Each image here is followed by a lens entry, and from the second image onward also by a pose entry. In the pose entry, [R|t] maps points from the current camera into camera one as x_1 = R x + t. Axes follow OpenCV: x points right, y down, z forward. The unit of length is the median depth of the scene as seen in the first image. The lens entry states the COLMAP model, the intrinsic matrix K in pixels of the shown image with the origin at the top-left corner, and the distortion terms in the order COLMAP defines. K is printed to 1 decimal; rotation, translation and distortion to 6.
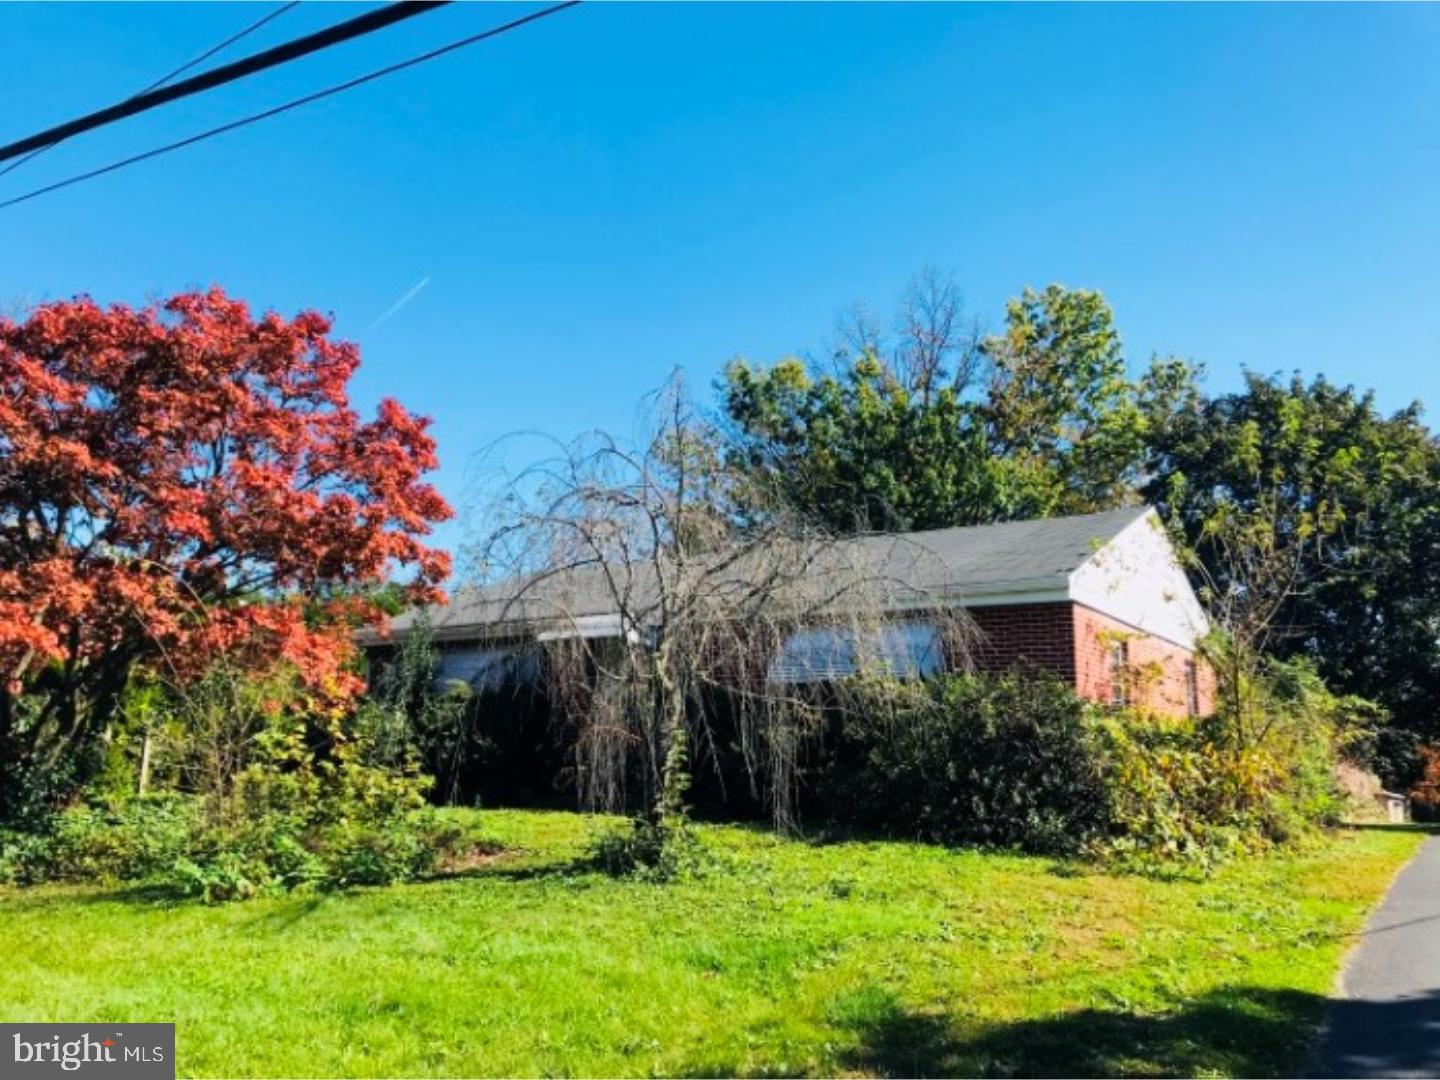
lens RADIAL K [[1201.1, 0, 723.8], [0, 1201.1, 532.0], [0, 0, 1]] dist [0.070284, 0.003043]
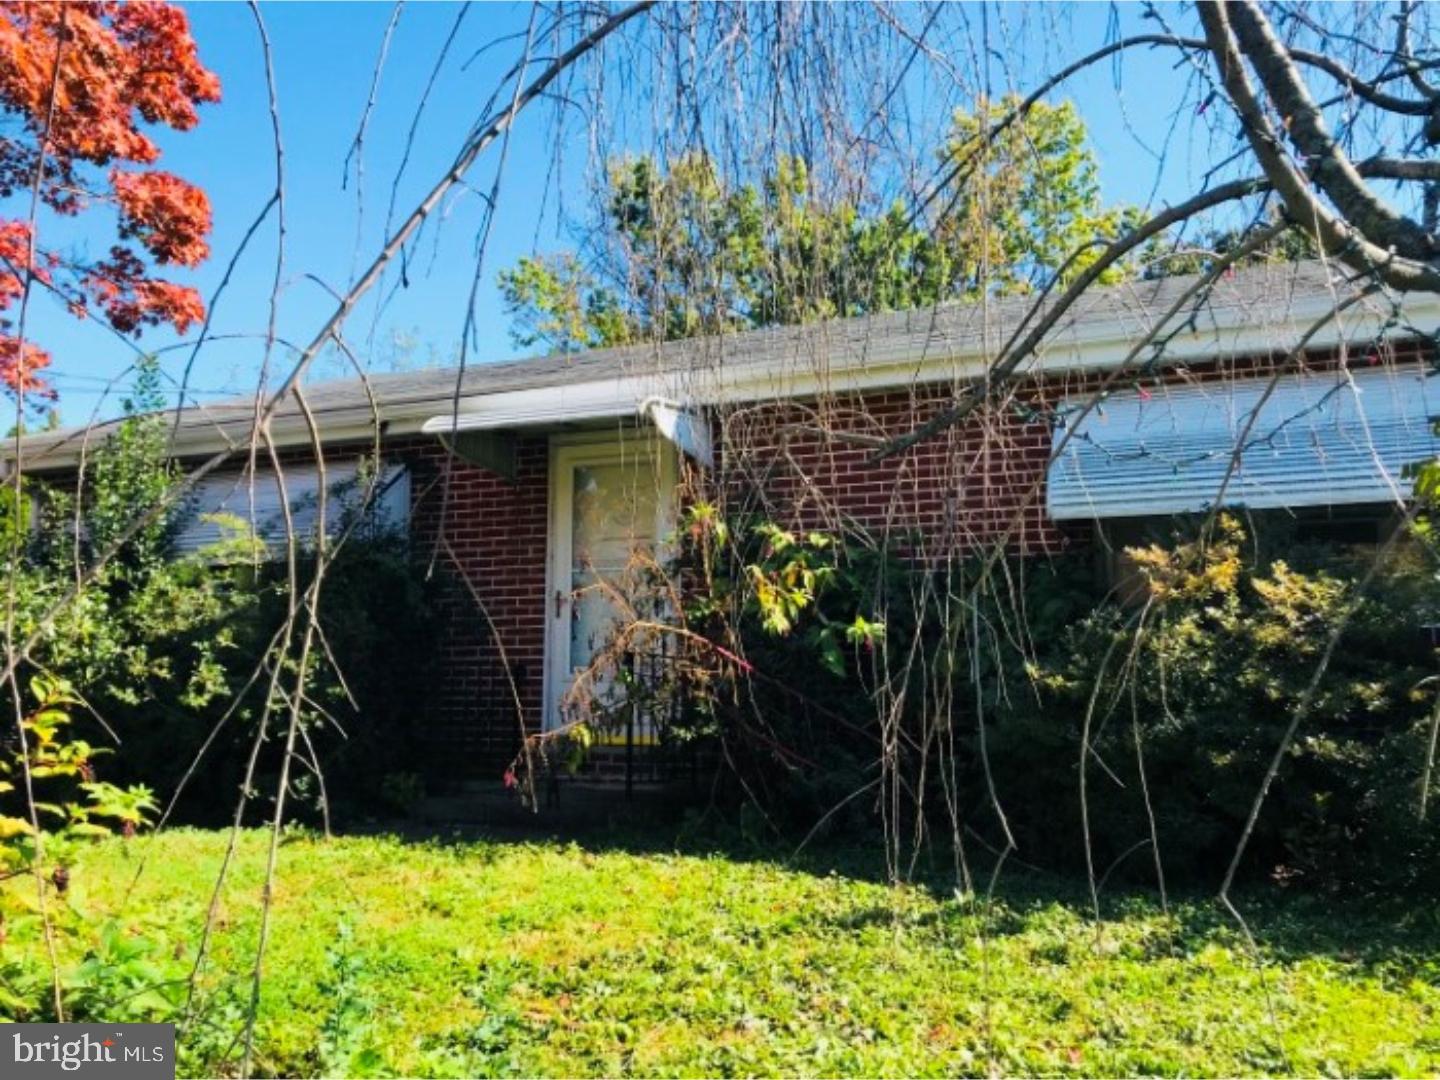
lens RADIAL K [[1201.1, 0, 723.8], [0, 1201.1, 532.0], [0, 0, 1]] dist [0.070284, 0.003043]
pose [[0.984982, 0.014092, 0.172079, -0.054885], [-0.025755, 0.997505, 0.065733, 0.041986], [-0.170723, -0.069178, 0.982888, 0.245810]]
